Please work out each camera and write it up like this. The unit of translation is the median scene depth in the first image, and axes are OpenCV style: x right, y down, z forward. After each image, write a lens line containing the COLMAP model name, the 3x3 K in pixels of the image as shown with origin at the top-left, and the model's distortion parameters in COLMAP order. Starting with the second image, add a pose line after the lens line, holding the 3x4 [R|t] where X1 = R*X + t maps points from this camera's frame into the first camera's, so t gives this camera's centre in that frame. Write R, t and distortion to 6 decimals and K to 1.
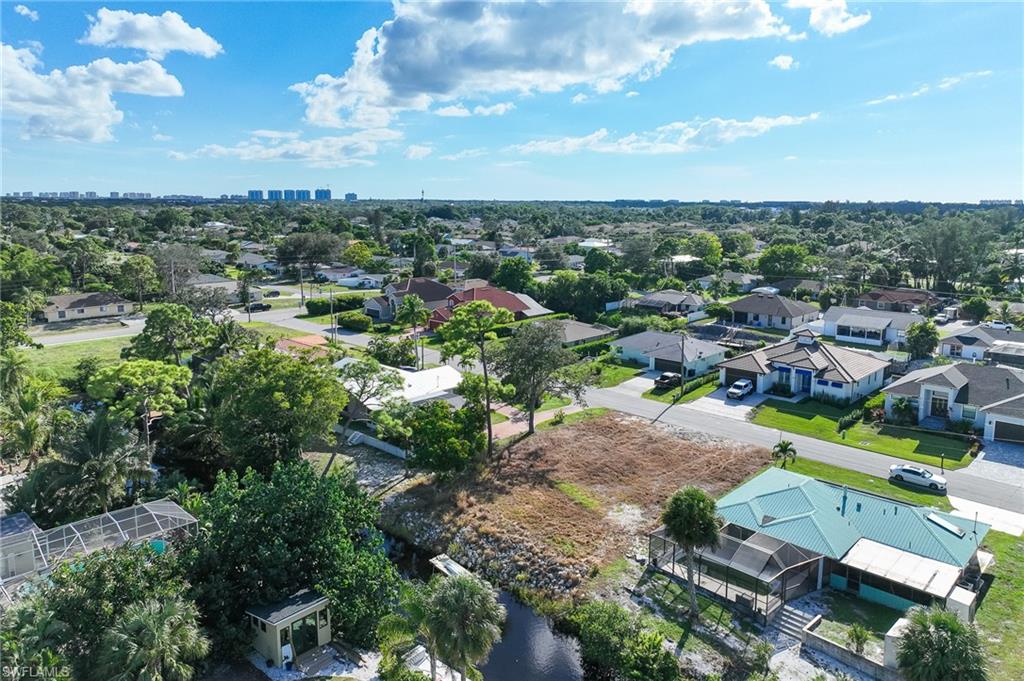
lens RADIAL K [[703.1, 0, 512.0], [0, 703.1, 340.5], [0, 0, 1]] dist [-0.005989, 0.027827]
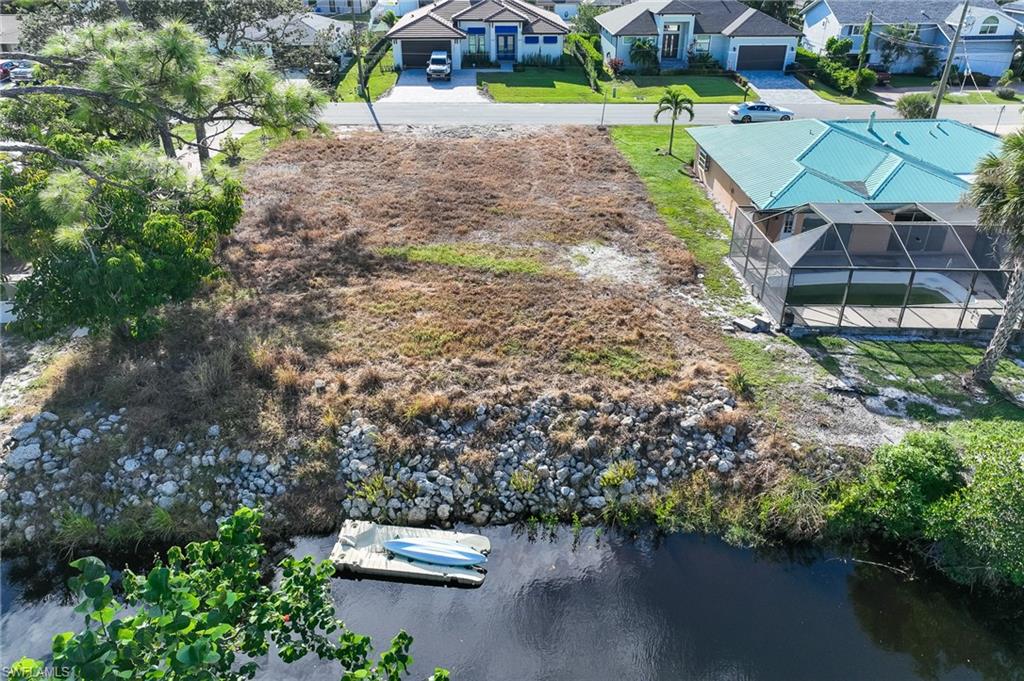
lens RADIAL K [[703.1, 0, 512.0], [0, 703.1, 340.5], [0, 0, 1]] dist [-0.005989, 0.027827]
pose [[0.706638, -0.362451, 0.607694, -0.211314], [0.141946, 0.913996, 0.380083, 0.103451], [-0.693191, -0.182321, 0.697312, 0.708629]]
